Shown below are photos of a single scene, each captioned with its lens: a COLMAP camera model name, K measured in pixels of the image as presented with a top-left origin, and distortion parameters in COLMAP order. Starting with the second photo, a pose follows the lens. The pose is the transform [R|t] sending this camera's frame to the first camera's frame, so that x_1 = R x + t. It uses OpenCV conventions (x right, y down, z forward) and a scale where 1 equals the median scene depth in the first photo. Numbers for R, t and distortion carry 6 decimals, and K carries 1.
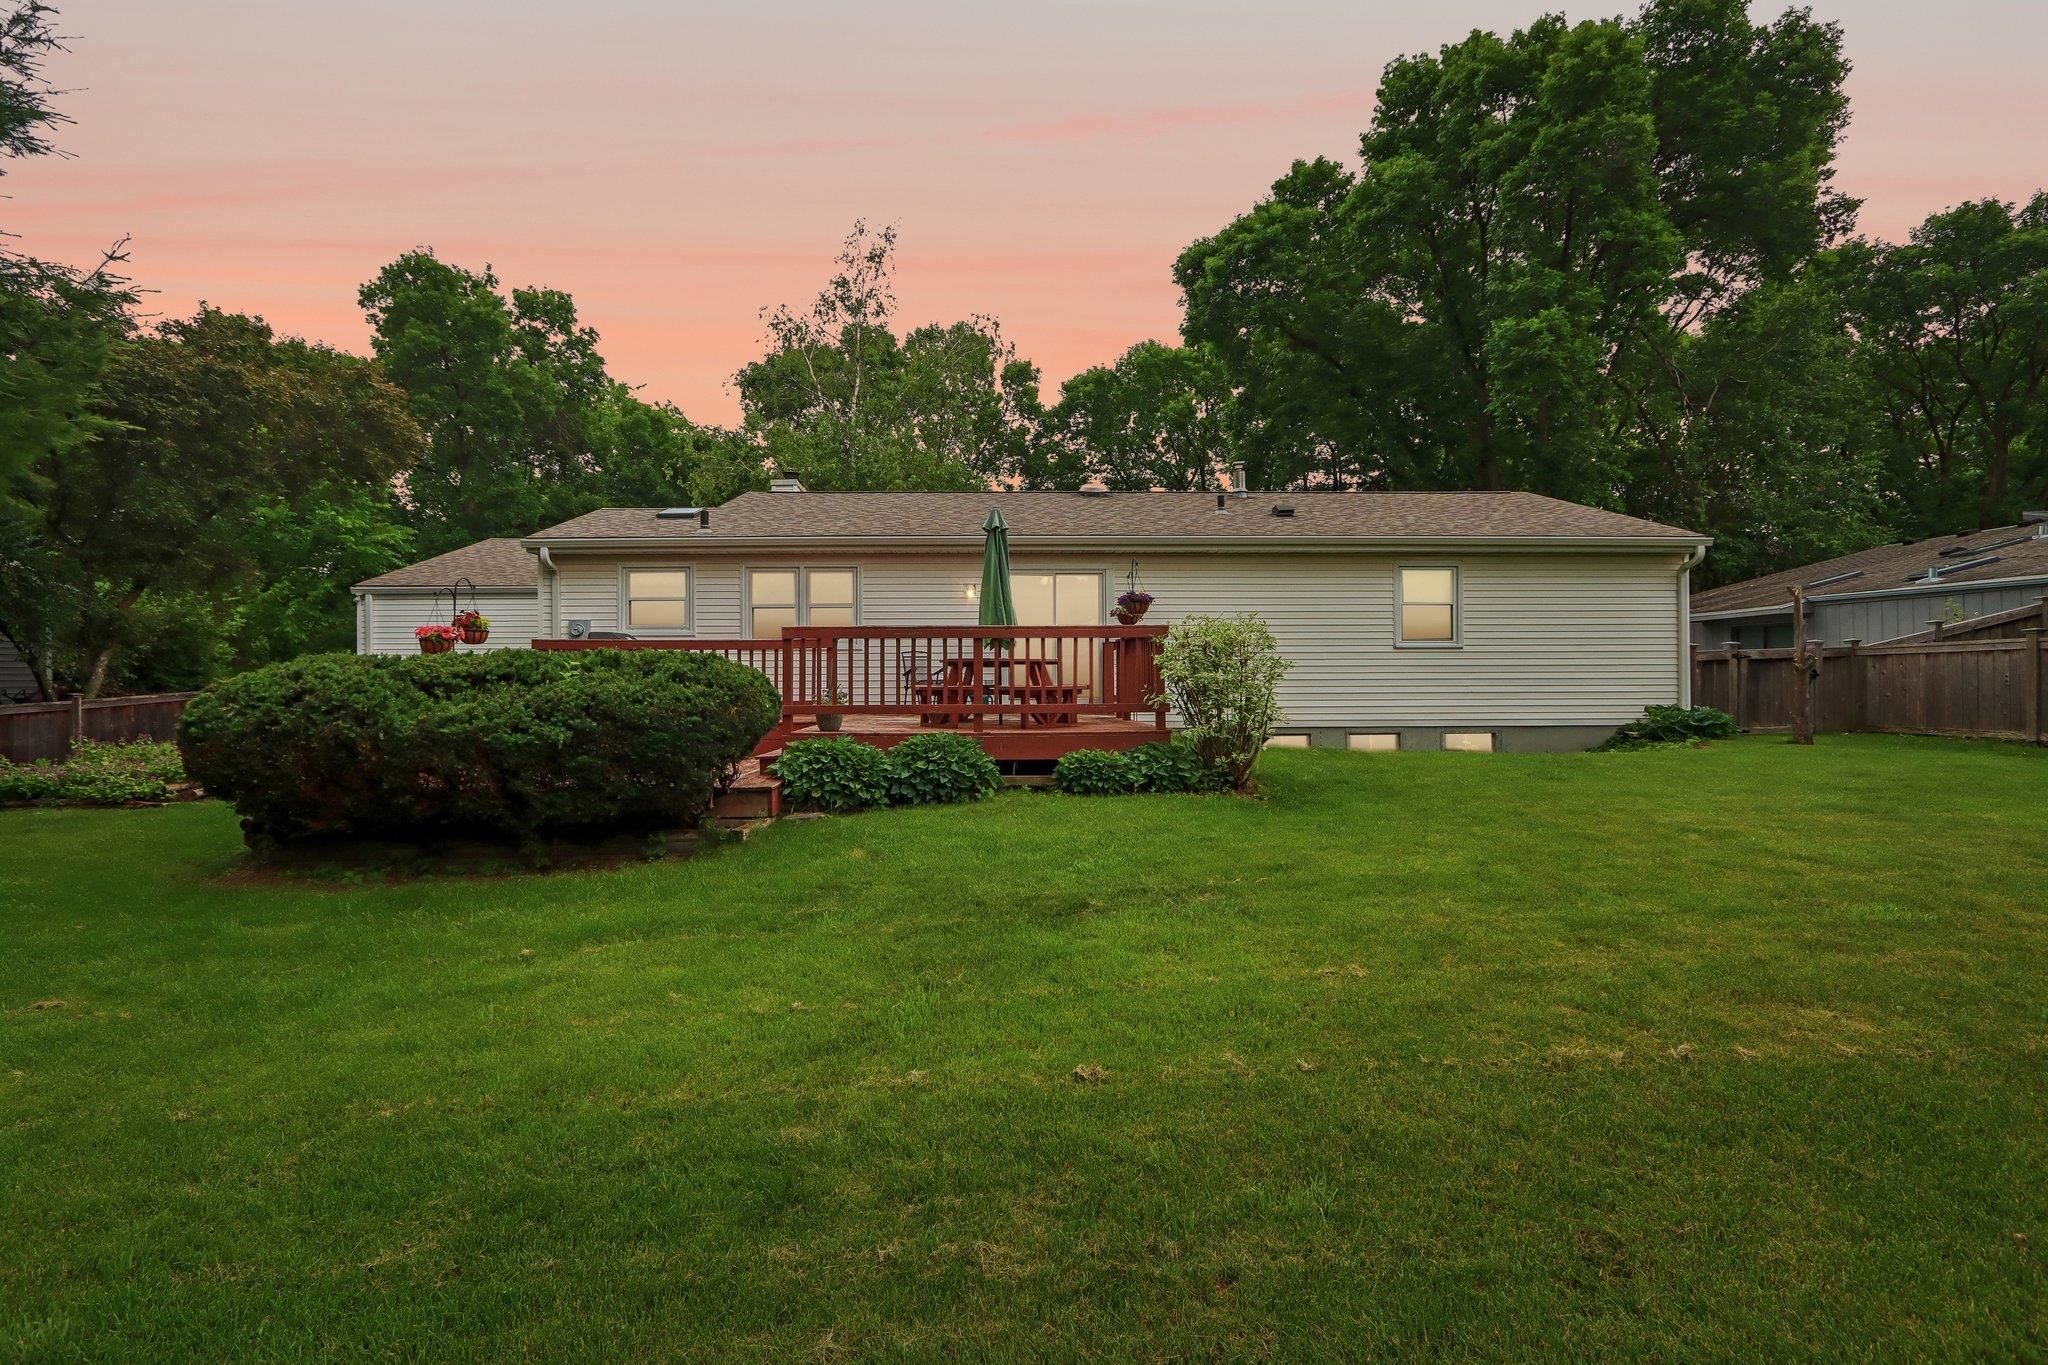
lens RADIAL K [[977.6, 0, 1029.8], [0, 977.6, 678.6], [0, 0, 1]] dist [0.003712, 0.000375]
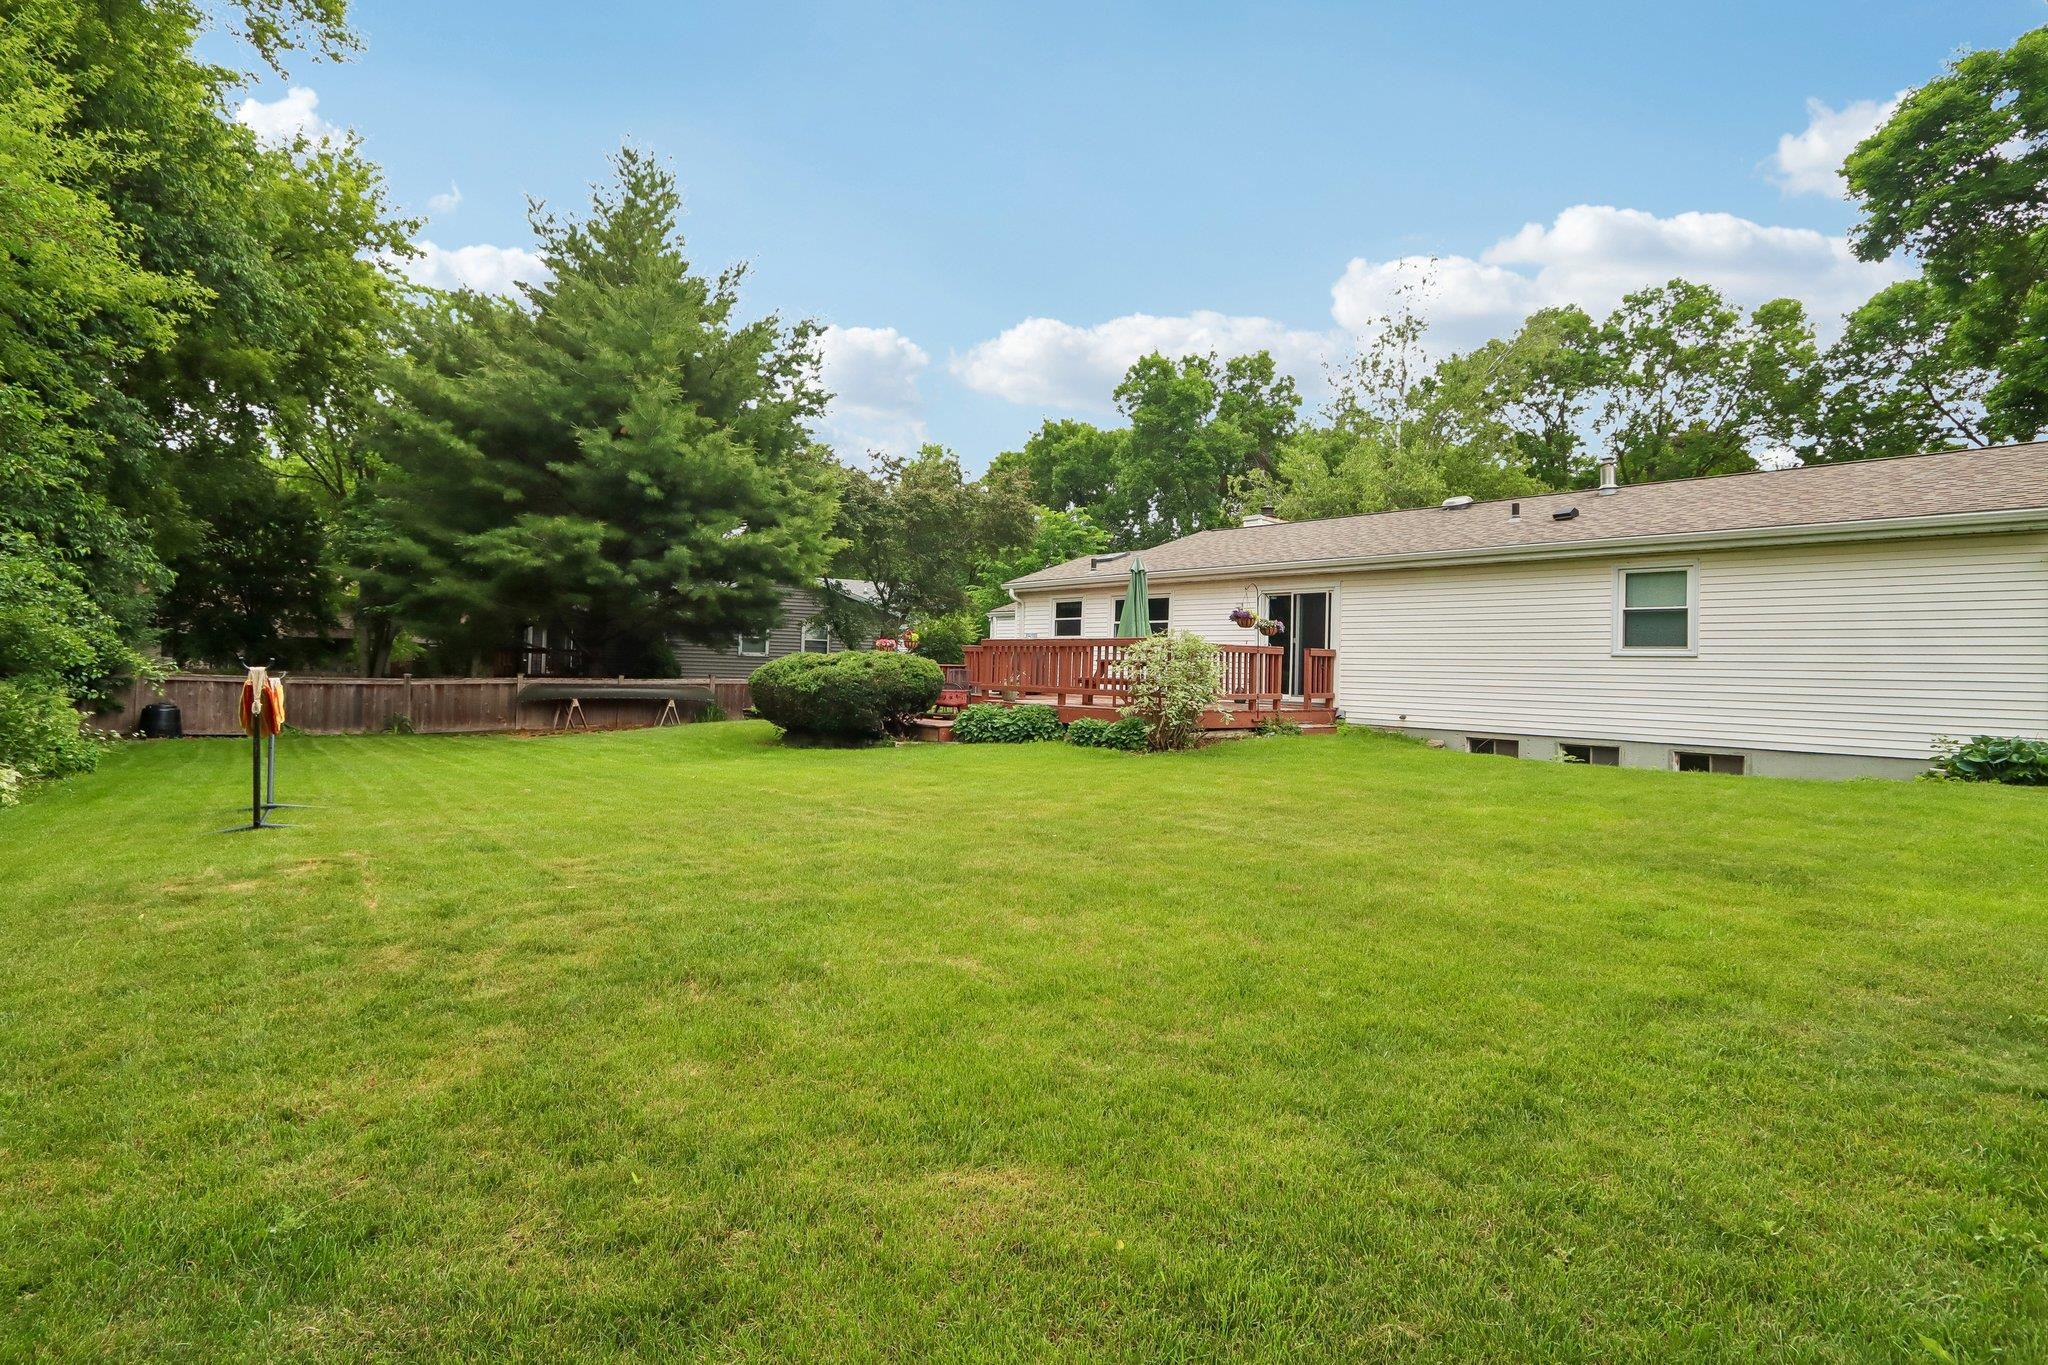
lens RADIAL K [[977.6, 0, 1029.8], [0, 977.6, 678.6], [0, 0, 1]] dist [0.003712, 0.000375]
pose [[0.692687, 0.022670, -0.720882, 0.235181], [-0.022854, 0.999694, 0.009477, -0.000641], [0.720876, 0.009910, 0.692993, -0.036054]]
